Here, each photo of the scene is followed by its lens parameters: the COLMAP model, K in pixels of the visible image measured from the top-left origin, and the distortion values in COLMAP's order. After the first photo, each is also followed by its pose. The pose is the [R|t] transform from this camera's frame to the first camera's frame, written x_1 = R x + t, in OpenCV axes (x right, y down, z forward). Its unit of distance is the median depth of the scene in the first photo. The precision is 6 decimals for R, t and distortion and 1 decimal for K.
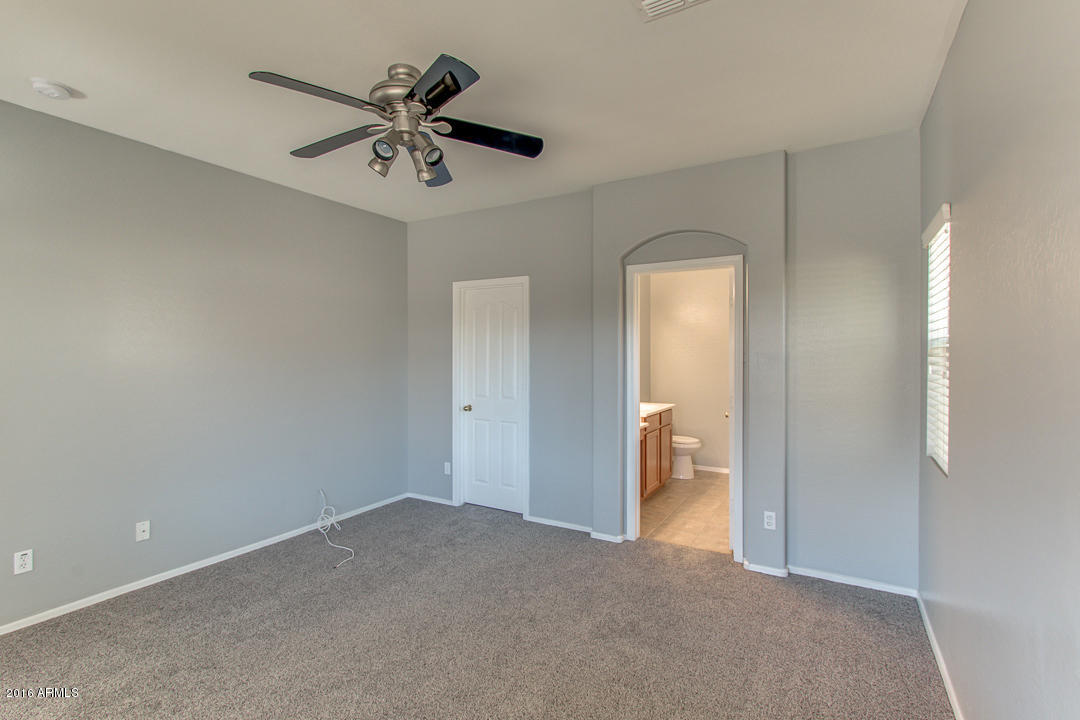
lens RADIAL K [[493.5, 0, 540.6], [0, 493.5, 359.7], [0, 0, 1]] dist [0.001588, 0.000252]
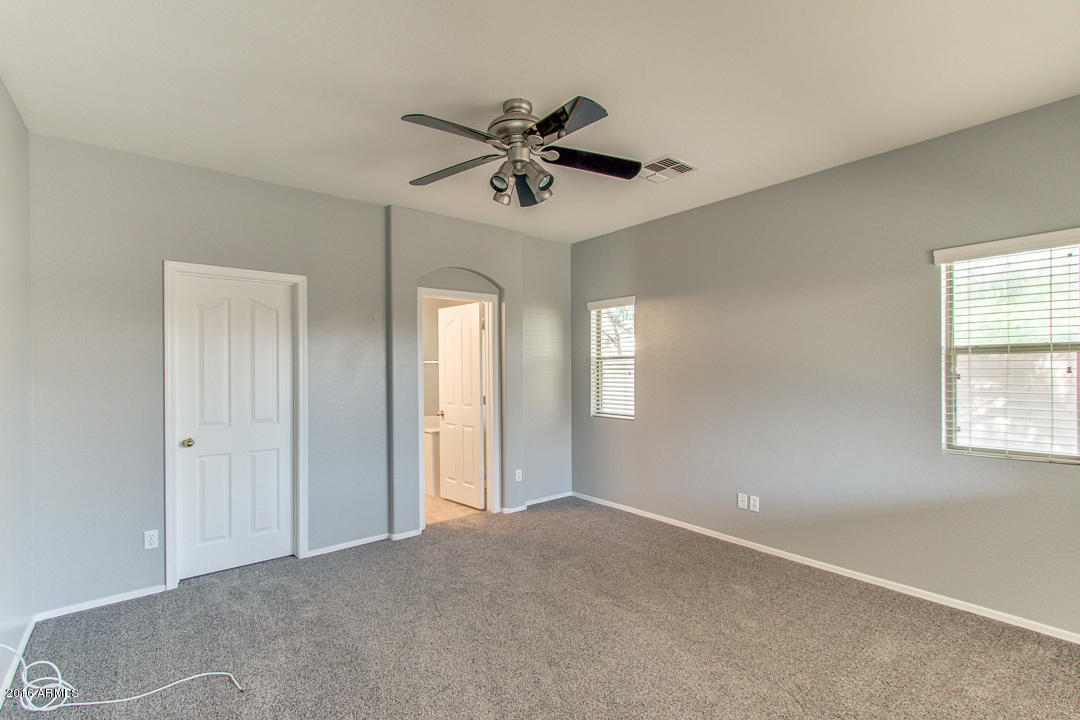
lens RADIAL K [[493.5, 0, 541.0], [0, 493.5, 362.9], [0, 0, 1]] dist [0.001588, 0.000252]
pose [[0.347474, 0.004836, 0.937677, -0.715809], [0.018719, 0.999752, -0.012093, 0.003097], [-0.937503, 0.021754, 0.347297, 0.317448]]
